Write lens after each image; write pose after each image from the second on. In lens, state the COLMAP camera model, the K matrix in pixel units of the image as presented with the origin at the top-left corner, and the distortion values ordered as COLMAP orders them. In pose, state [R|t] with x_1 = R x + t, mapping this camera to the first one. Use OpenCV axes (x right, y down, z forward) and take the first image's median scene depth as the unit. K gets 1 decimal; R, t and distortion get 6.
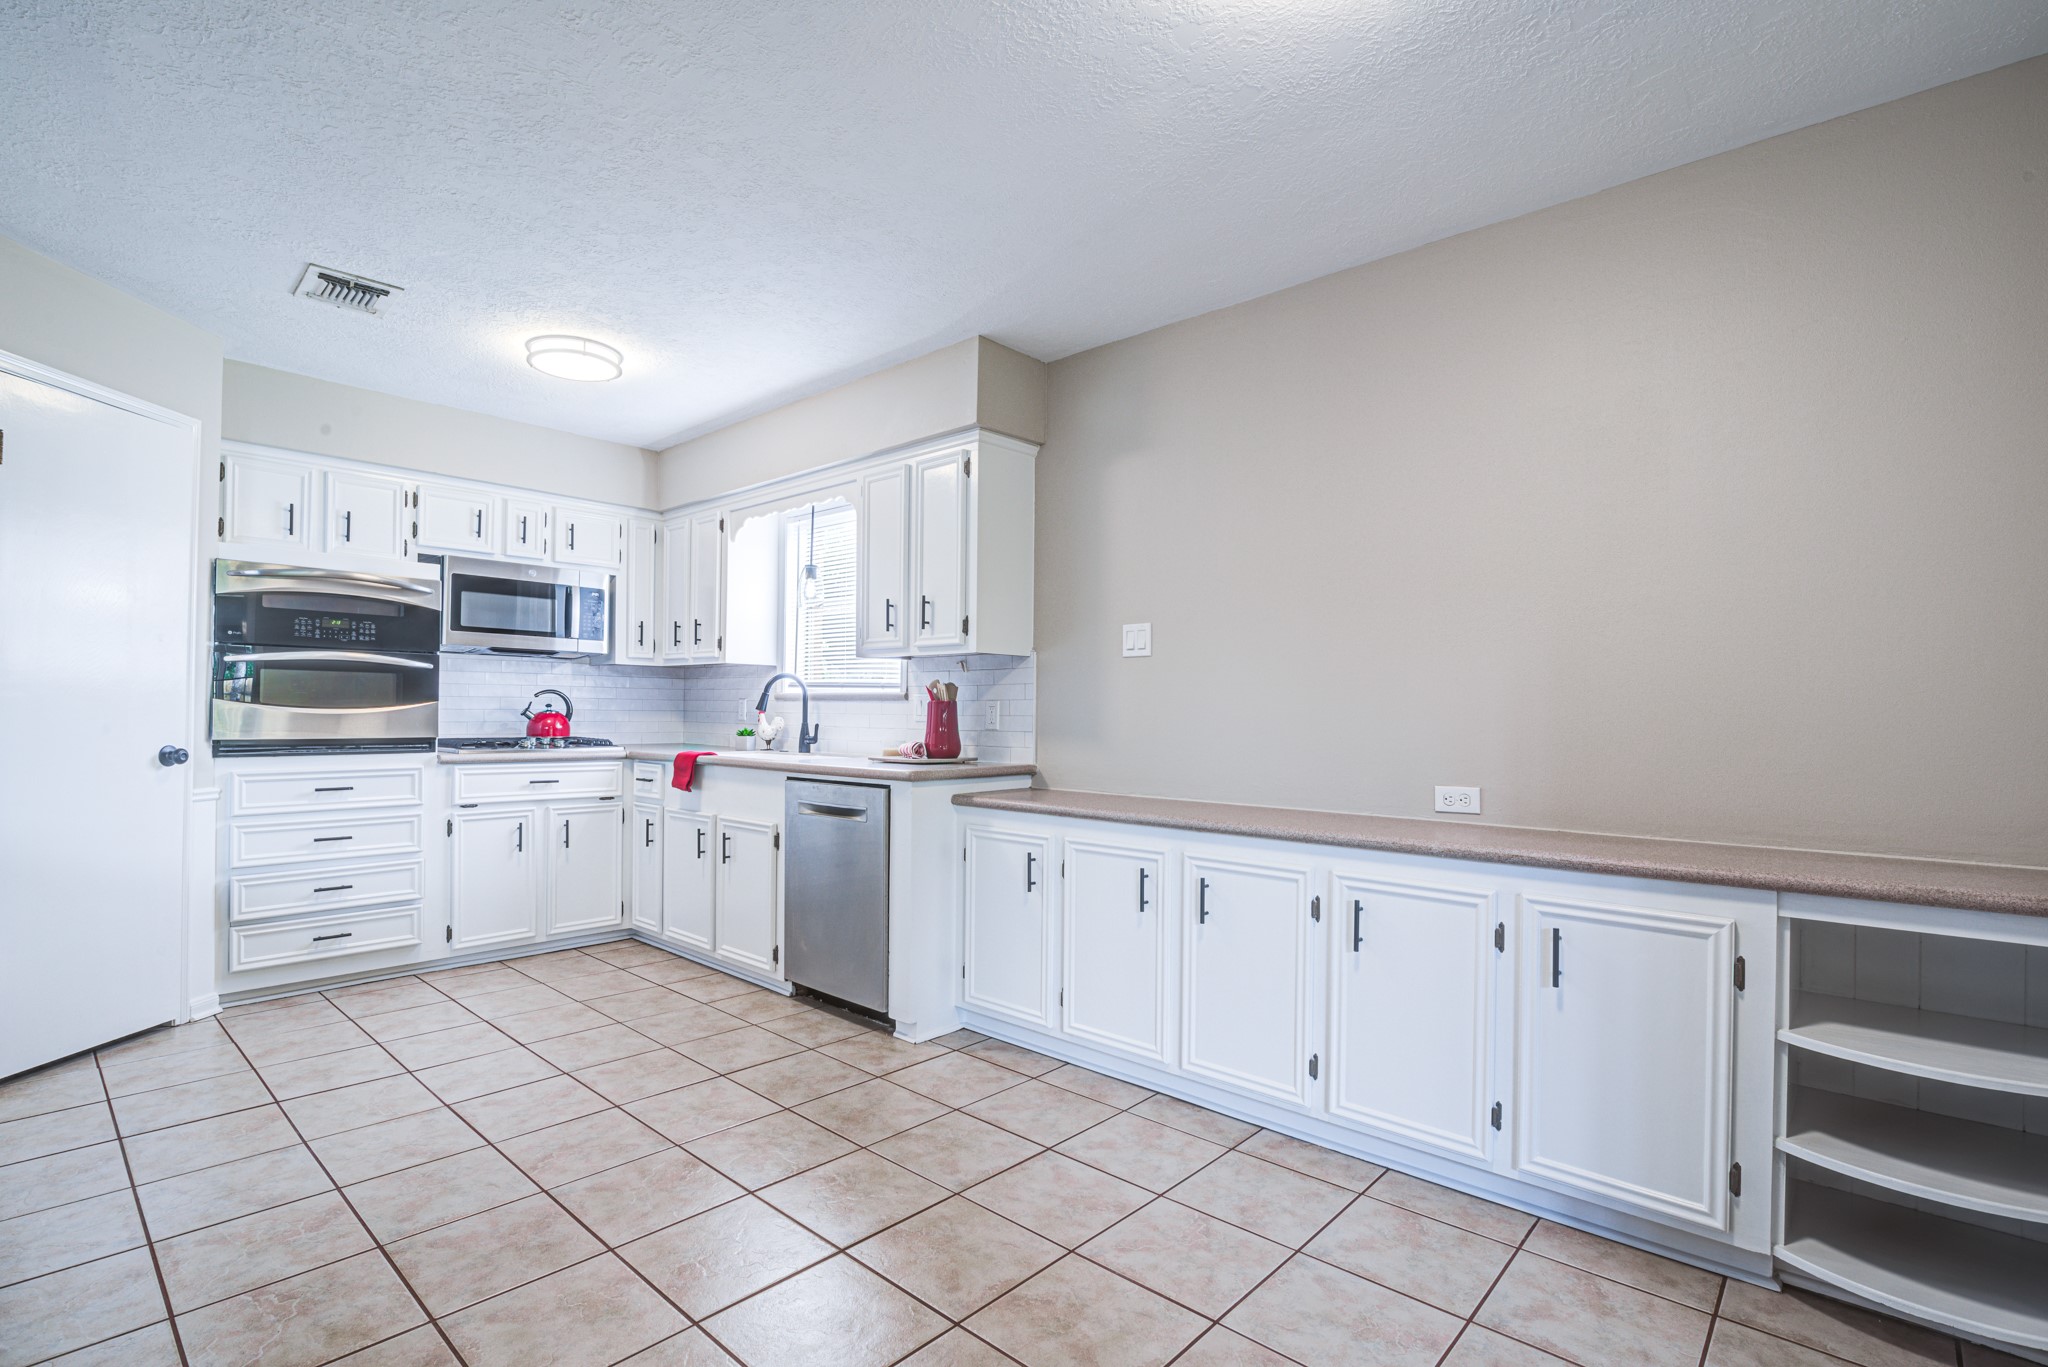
lens RADIAL K [[962.7, 0, 992.1], [0, 962.7, 706.2], [0, 0, 1]] dist [-0.023134, 0.002572]
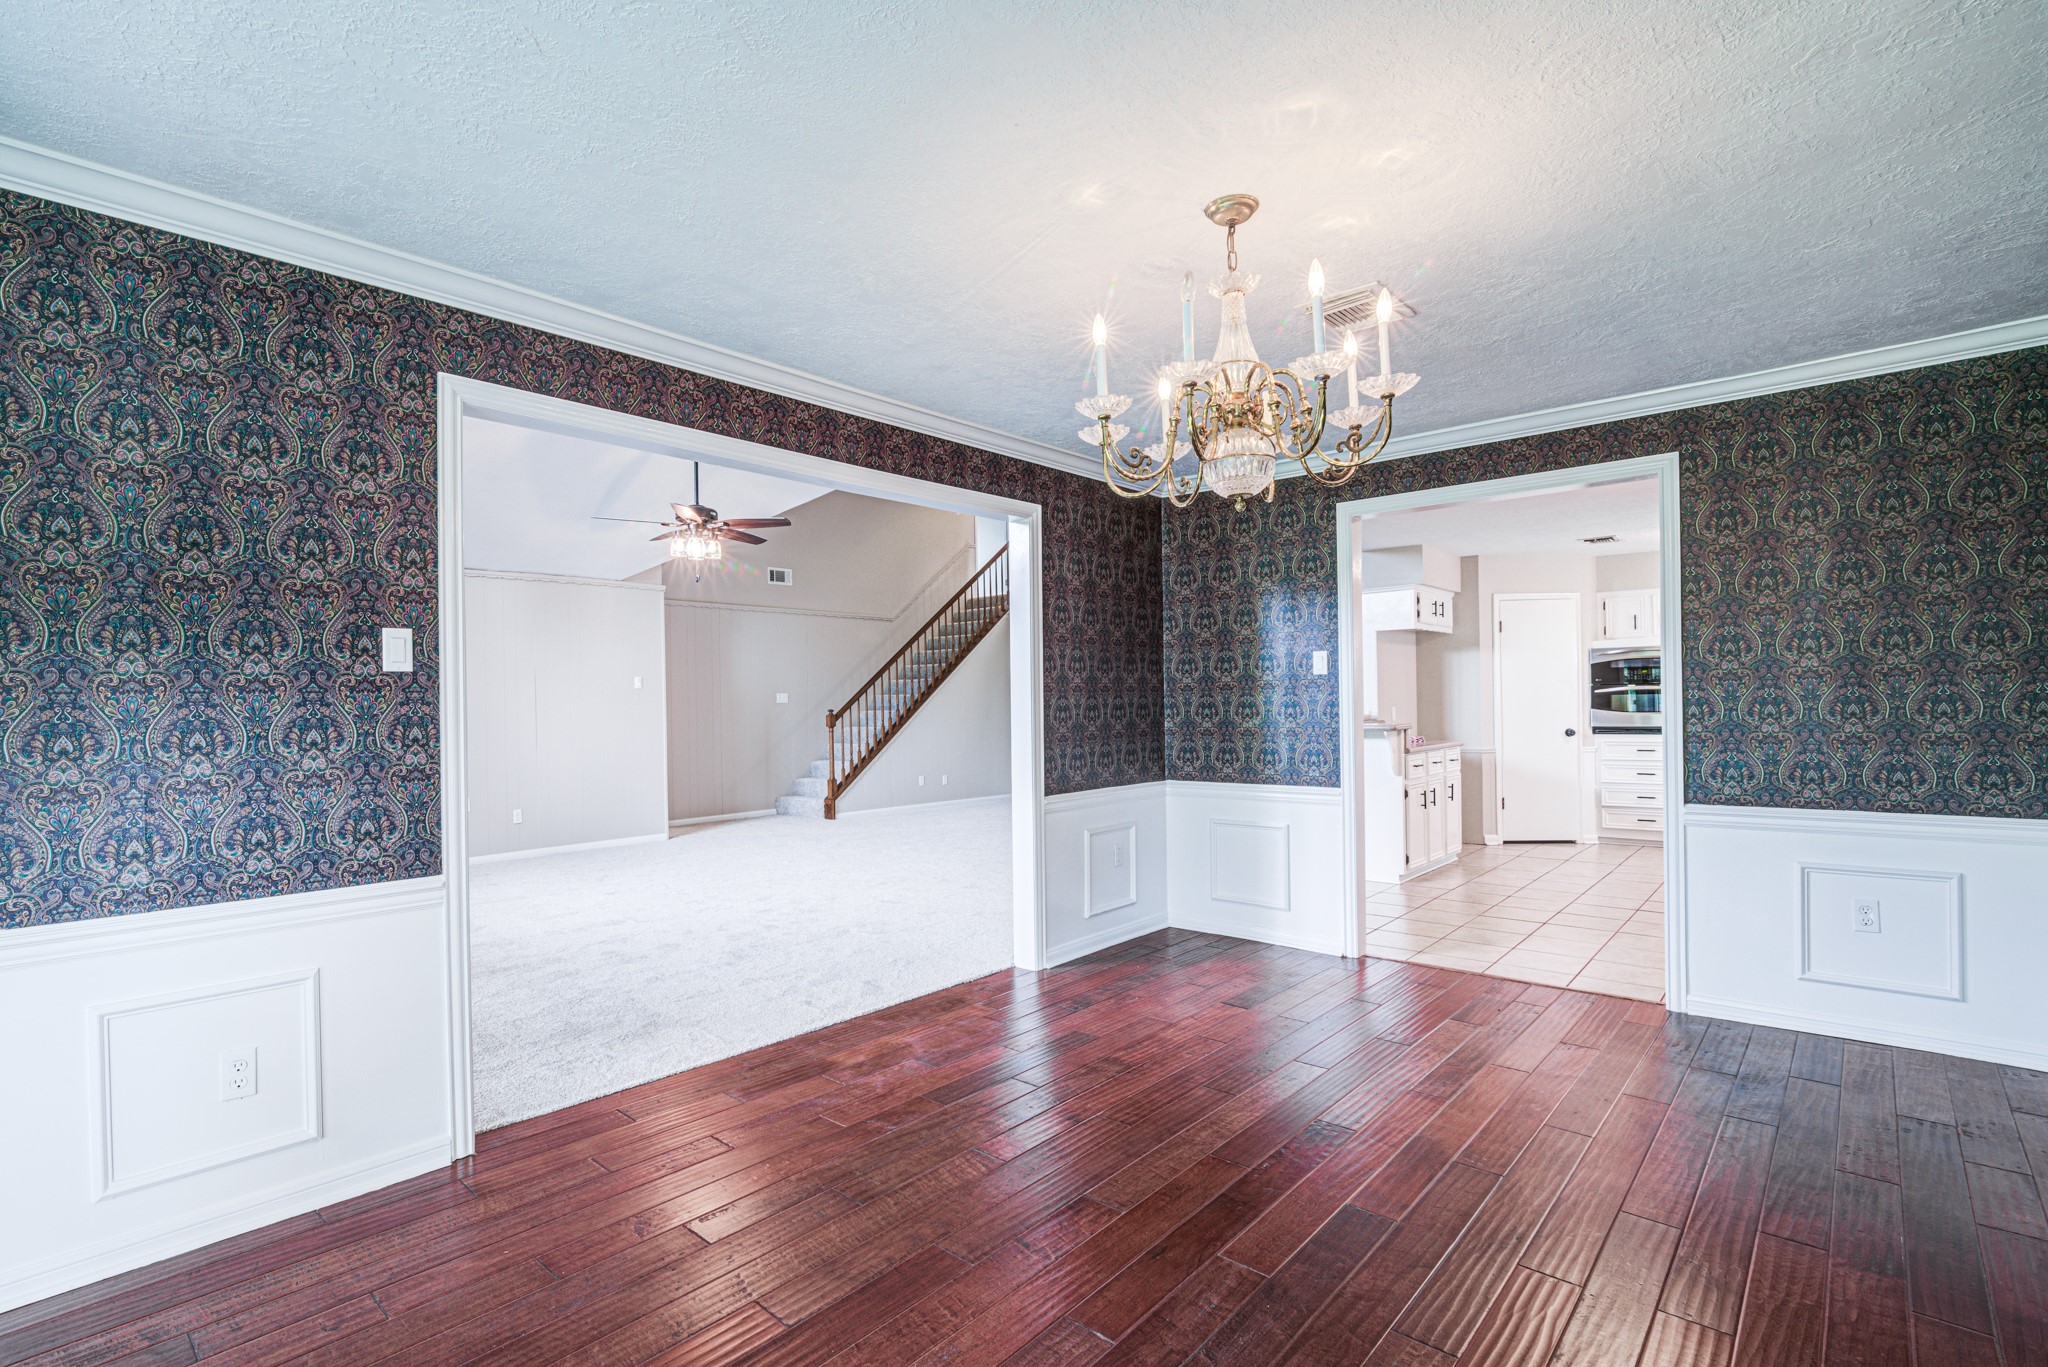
lens RADIAL K [[962.7, 0, 986.8], [0, 962.7, 701.9], [0, 0, 1]] dist [-0.023134, 0.002572]
pose [[0.028233, -0.014381, -0.999498, 1.483984], [0.019457, 0.999715, -0.013835, -0.022025], [0.999412, -0.019057, 0.028505, -0.562339]]
